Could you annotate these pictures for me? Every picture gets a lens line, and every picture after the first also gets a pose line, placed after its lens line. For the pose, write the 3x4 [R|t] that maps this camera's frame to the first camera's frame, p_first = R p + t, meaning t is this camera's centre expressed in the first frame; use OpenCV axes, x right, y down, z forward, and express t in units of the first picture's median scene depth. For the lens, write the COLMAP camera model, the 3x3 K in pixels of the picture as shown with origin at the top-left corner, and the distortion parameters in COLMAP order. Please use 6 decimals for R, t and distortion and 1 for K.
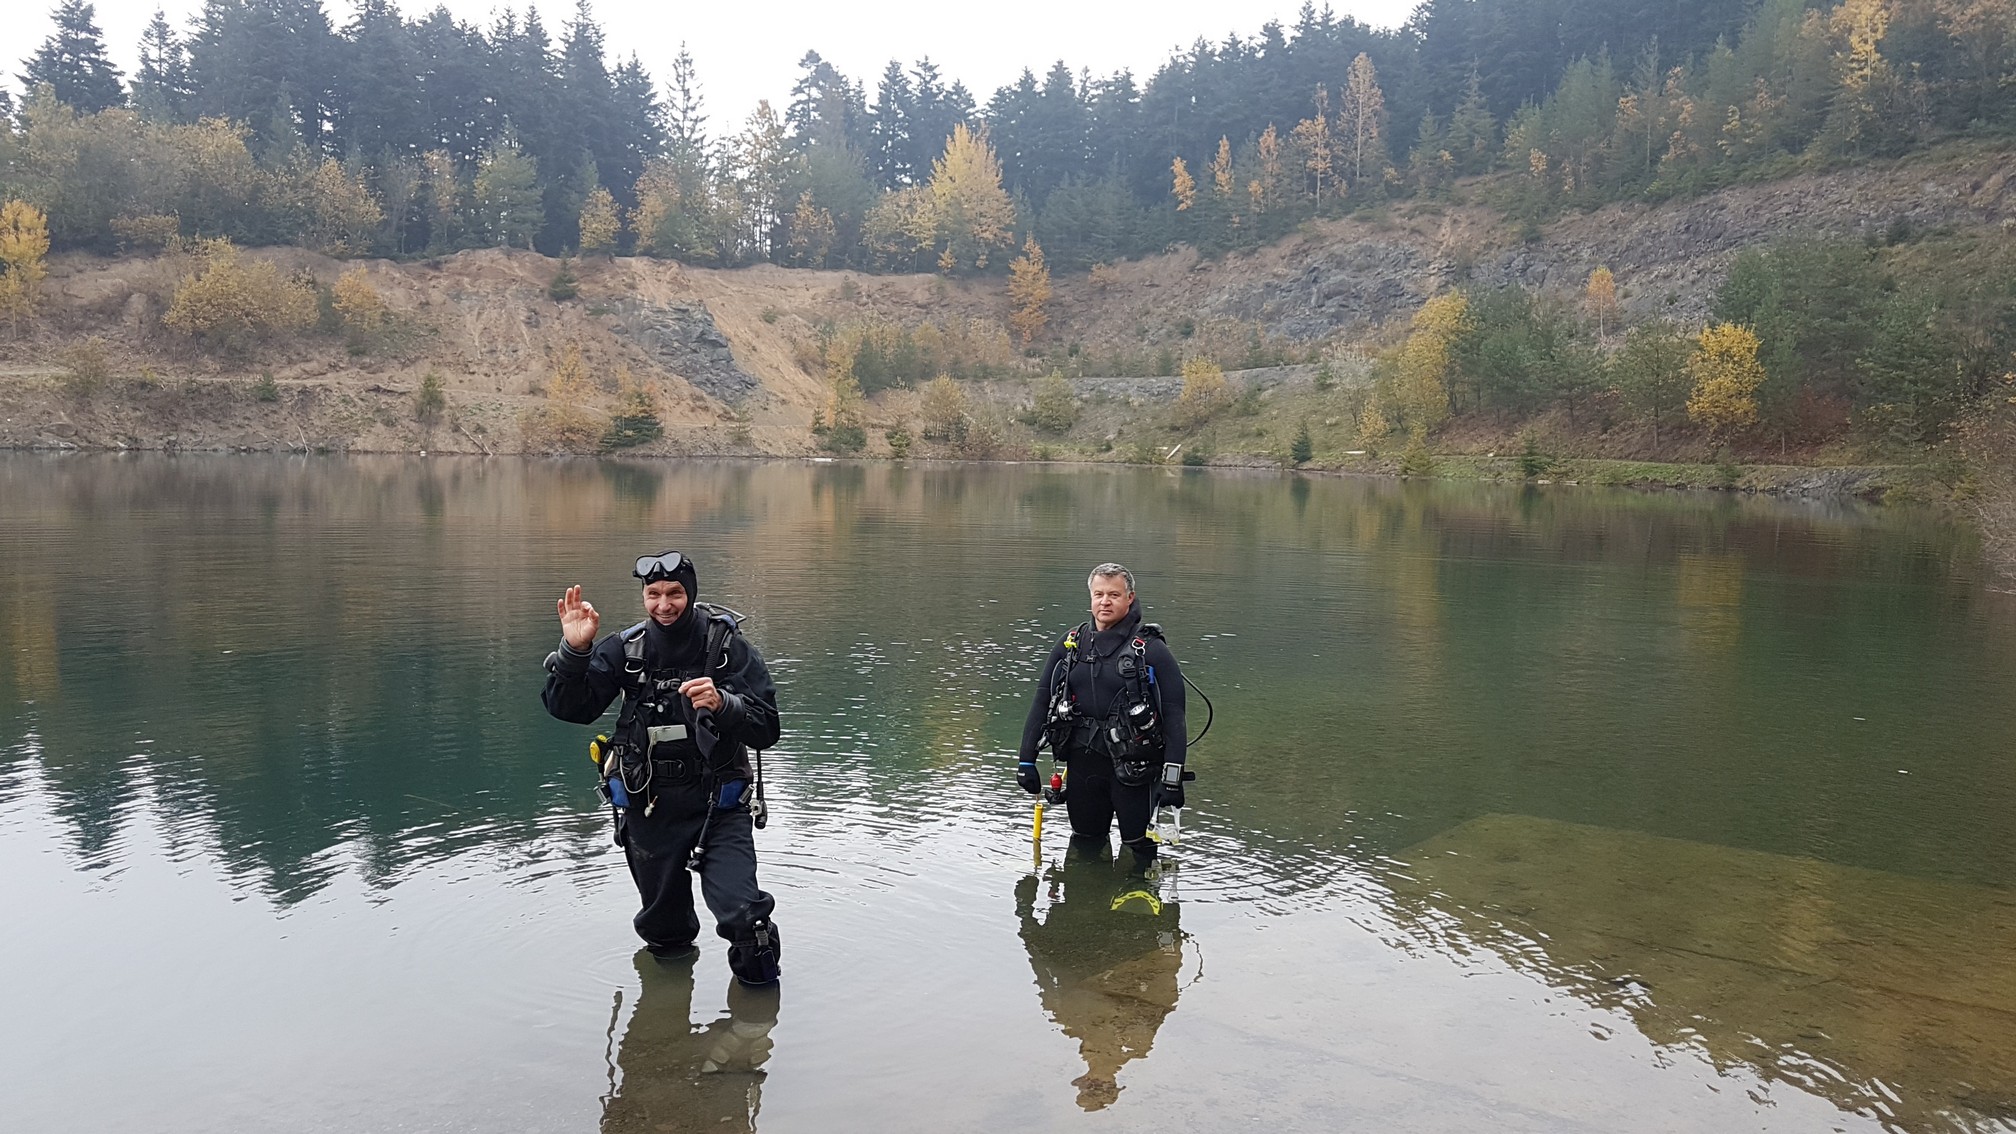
lens RADIAL K [[1574.4, 0, 955.0], [0, 1574.4, 573.7], [0, 0, 1]] dist [0.013435, -0.012904]
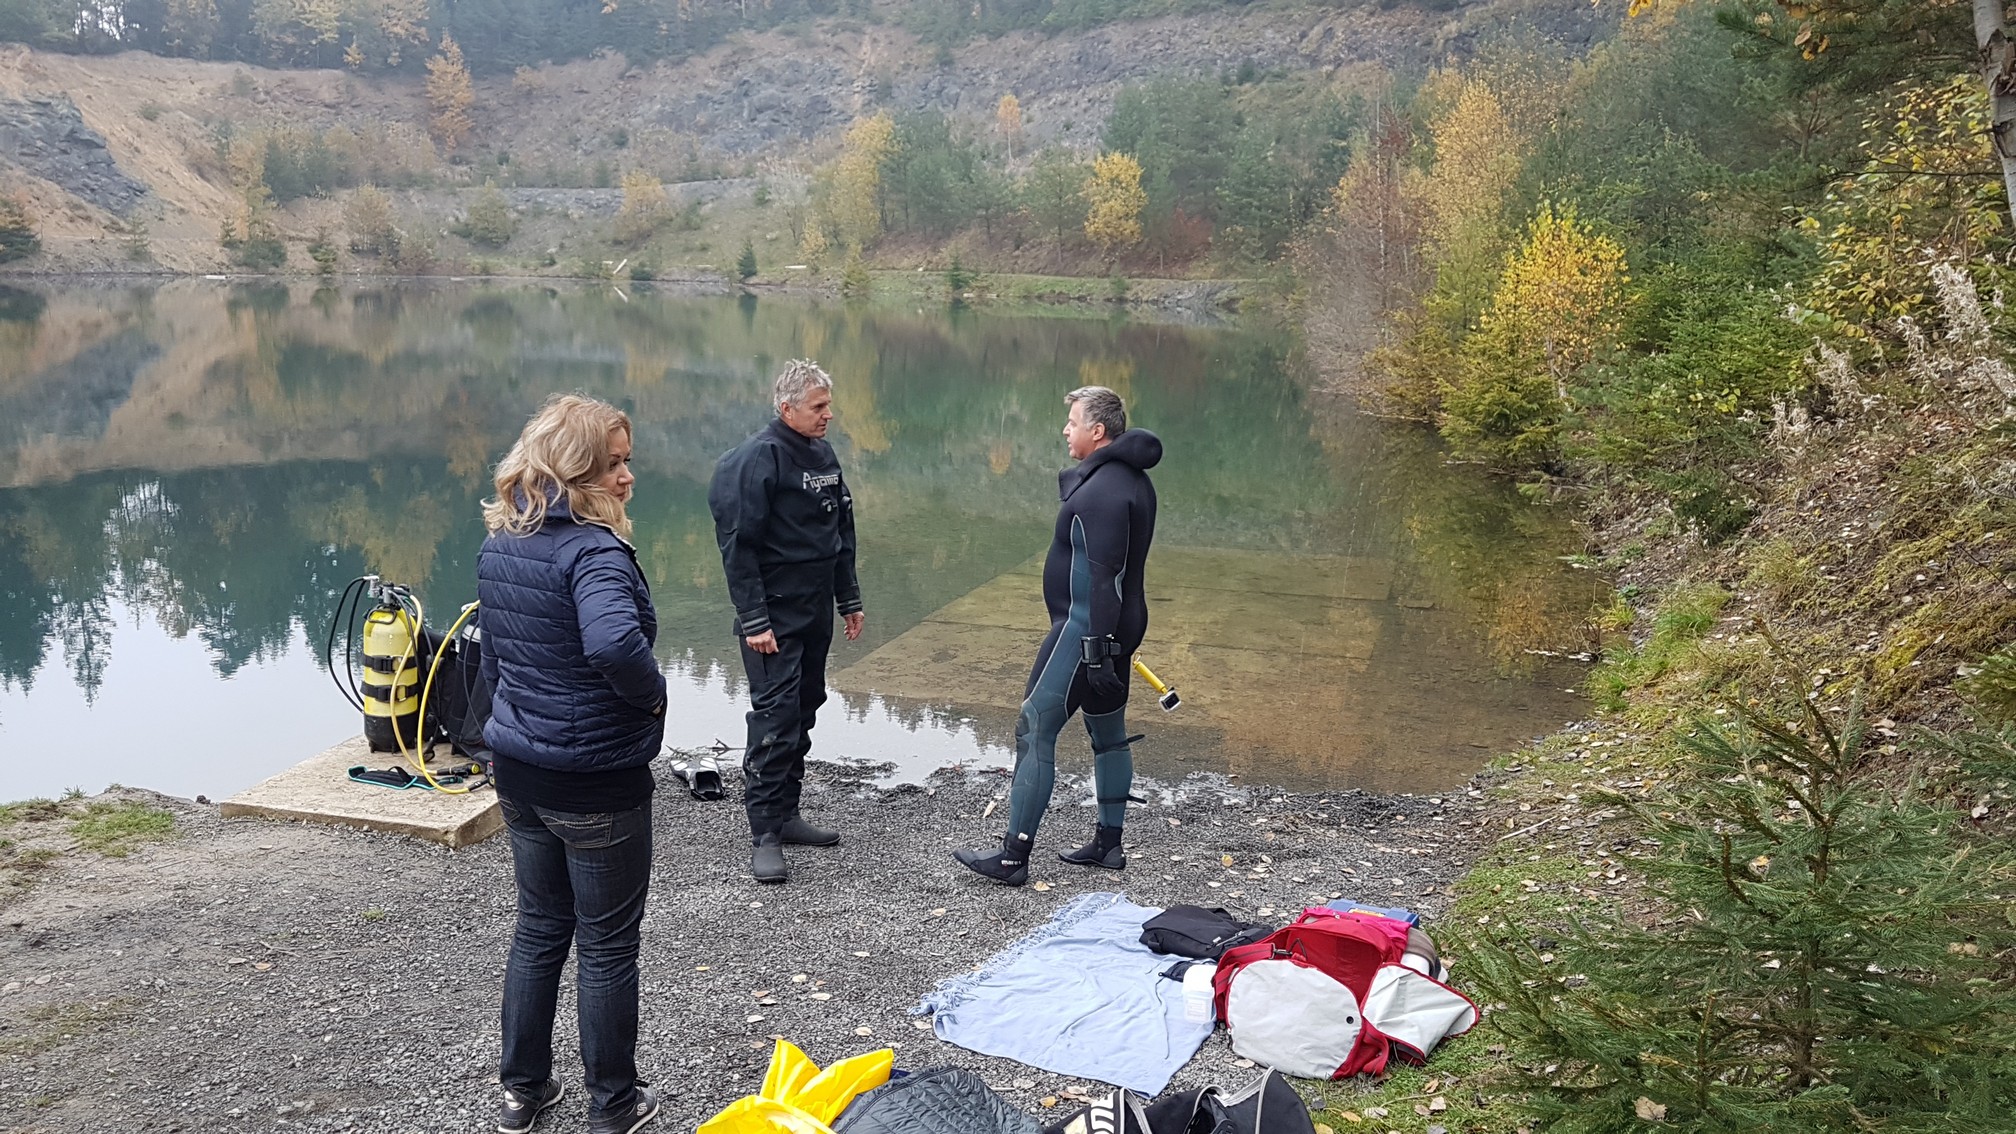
lens RADIAL K [[1574.4, 0, 976.1], [0, 1574.4, 590.2], [0, 0, 1]] dist [0.013435, -0.012904]
pose [[0.931342, -0.076890, 0.355935, -0.023626], [0.030398, 0.990458, 0.134420, -0.001287], [-0.362874, -0.114372, 0.924793, -0.035597]]
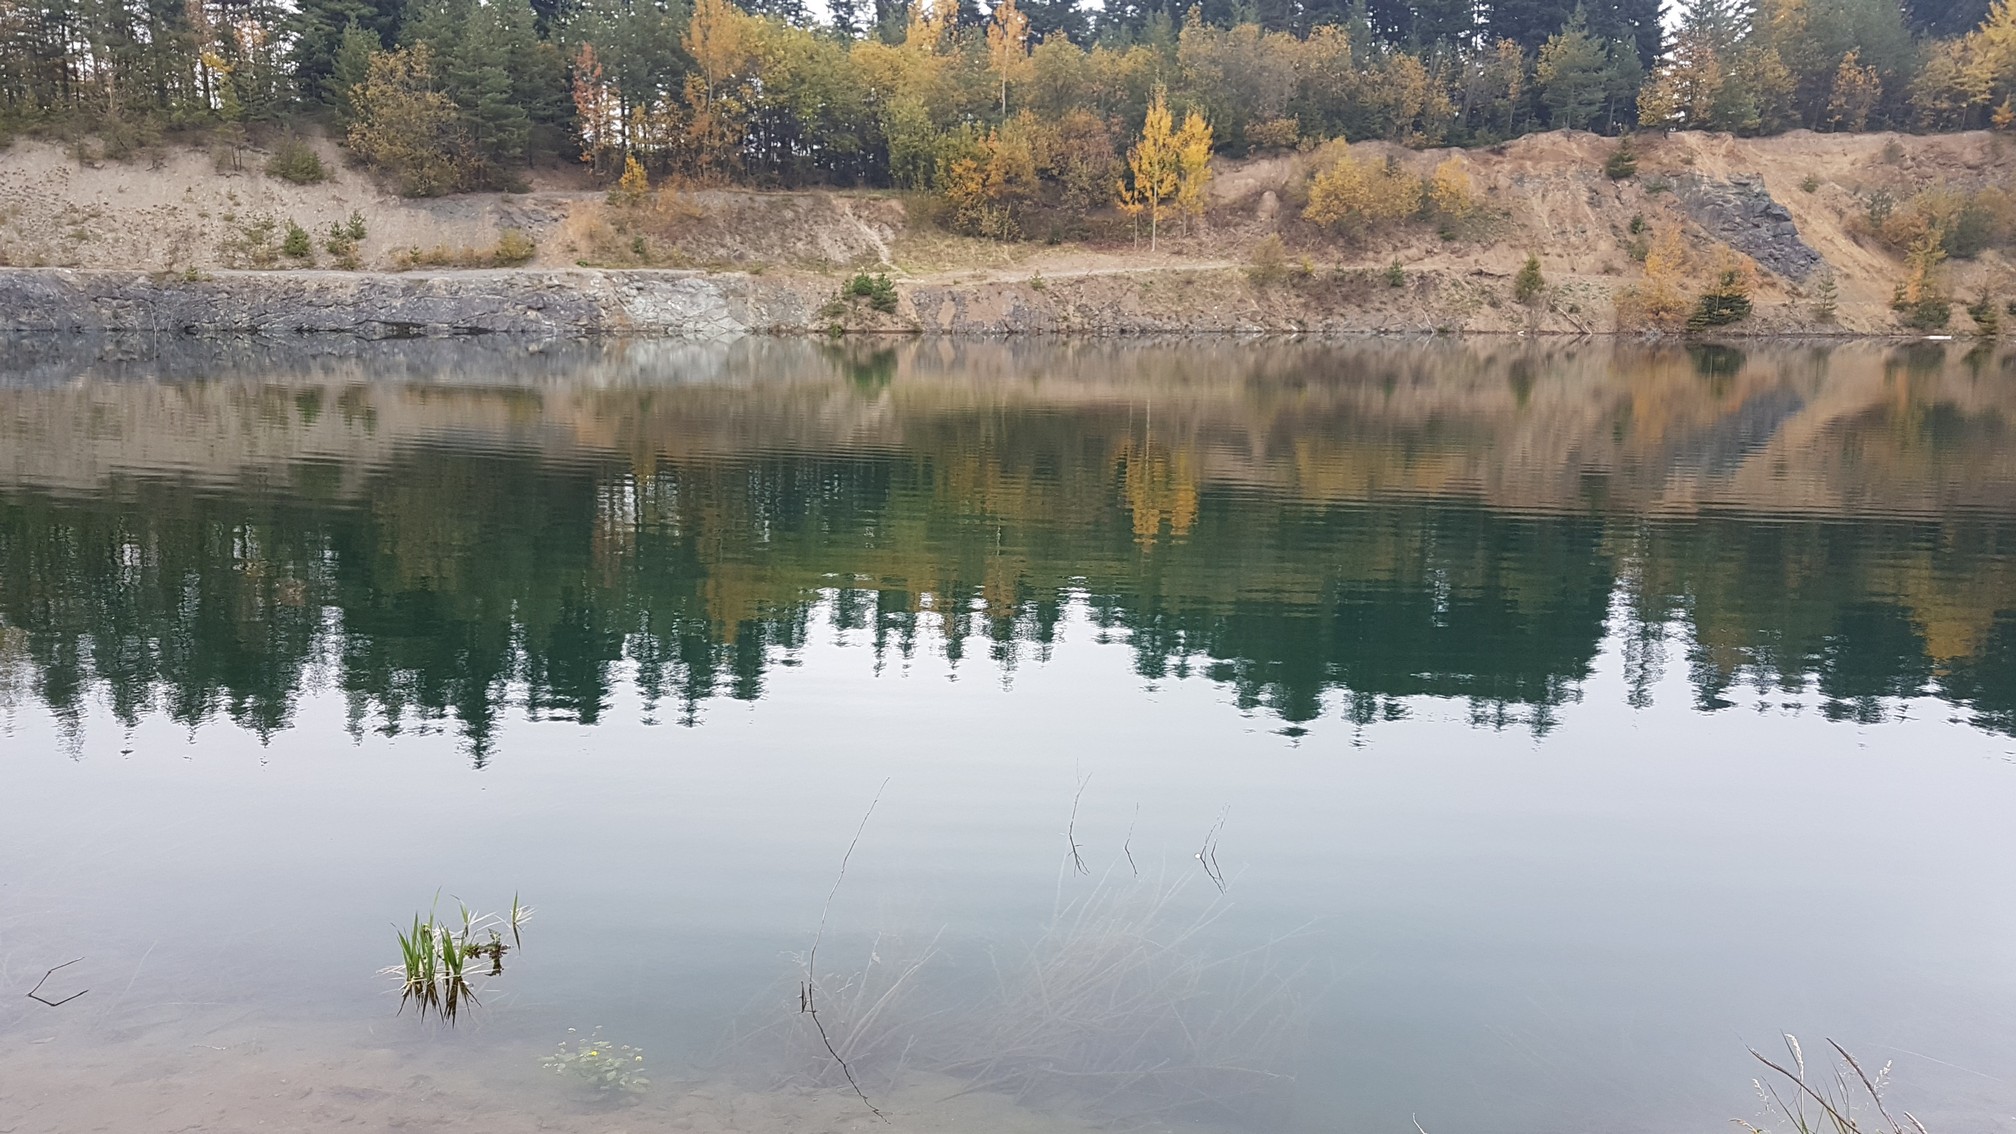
lens RADIAL K [[1574.4, 0, 1001.0], [0, 1574.4, 606.8], [0, 0, 1]] dist [0.013435, -0.012904]
pose [[0.915943, 0.067830, -0.395534, -0.194998], [-0.026578, 0.993701, 0.108865, 0.001333], [0.400427, -0.089202, 0.911977, -0.120875]]
